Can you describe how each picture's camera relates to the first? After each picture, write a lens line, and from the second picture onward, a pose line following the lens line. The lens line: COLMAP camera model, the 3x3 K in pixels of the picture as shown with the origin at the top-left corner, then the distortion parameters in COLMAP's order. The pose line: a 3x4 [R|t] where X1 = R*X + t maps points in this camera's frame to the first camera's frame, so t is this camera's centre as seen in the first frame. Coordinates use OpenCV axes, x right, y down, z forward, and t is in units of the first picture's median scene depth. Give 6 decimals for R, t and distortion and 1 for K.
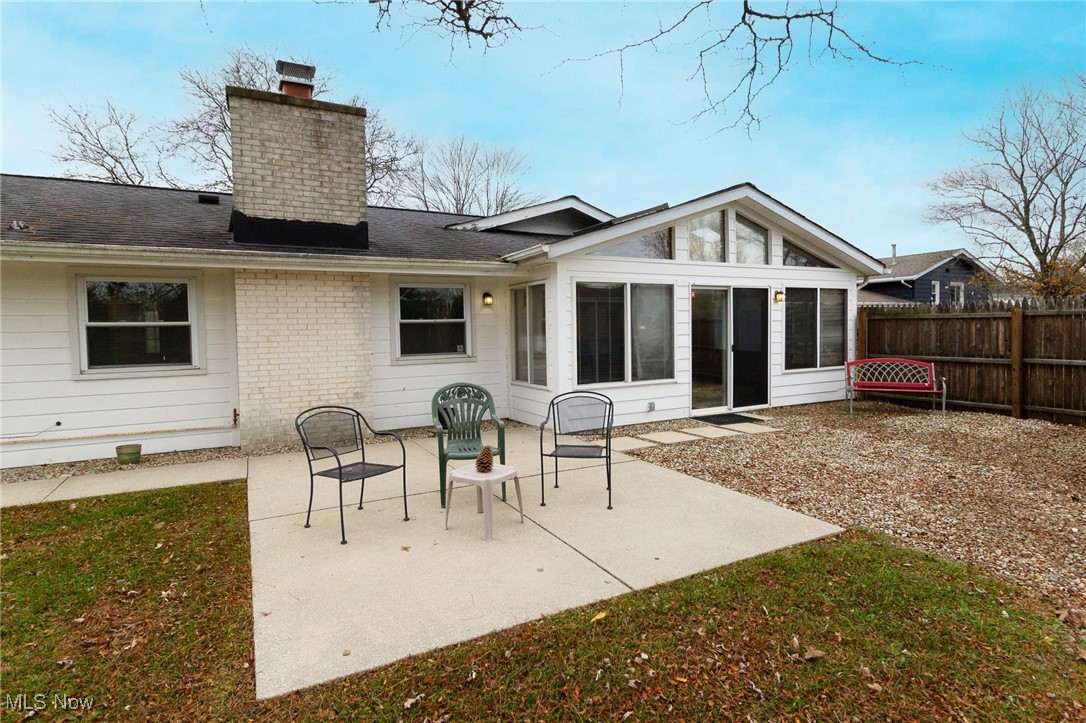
lens RADIAL K [[558.9, 0, 543.0], [0, 558.9, 361.5], [0, 0, 1]] dist [-0.000183, -0.000072]
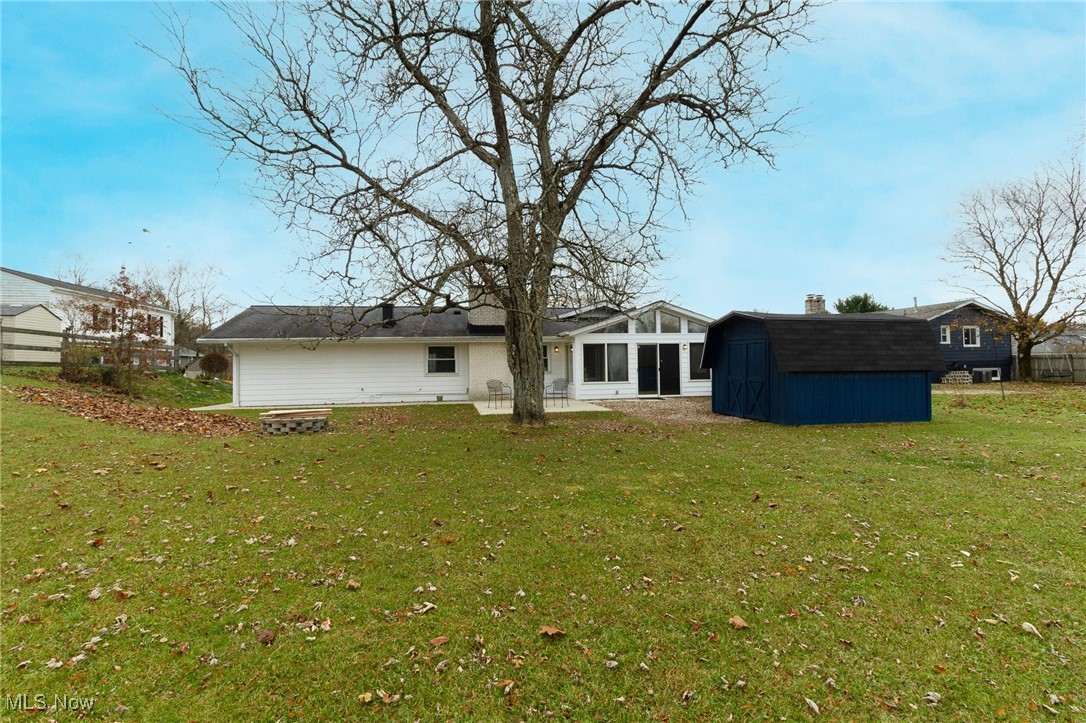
lens RADIAL K [[506.2, 0, 541.4], [0, 506.2, 353.7], [0, 0, 1]] dist [-0.000086, 0.000695]
pose [[0.951761, -0.005861, -0.306786, 0.555036], [-0.018183, 0.996983, -0.075456, 0.083956], [0.306302, 0.077394, 0.948783, -1.232698]]
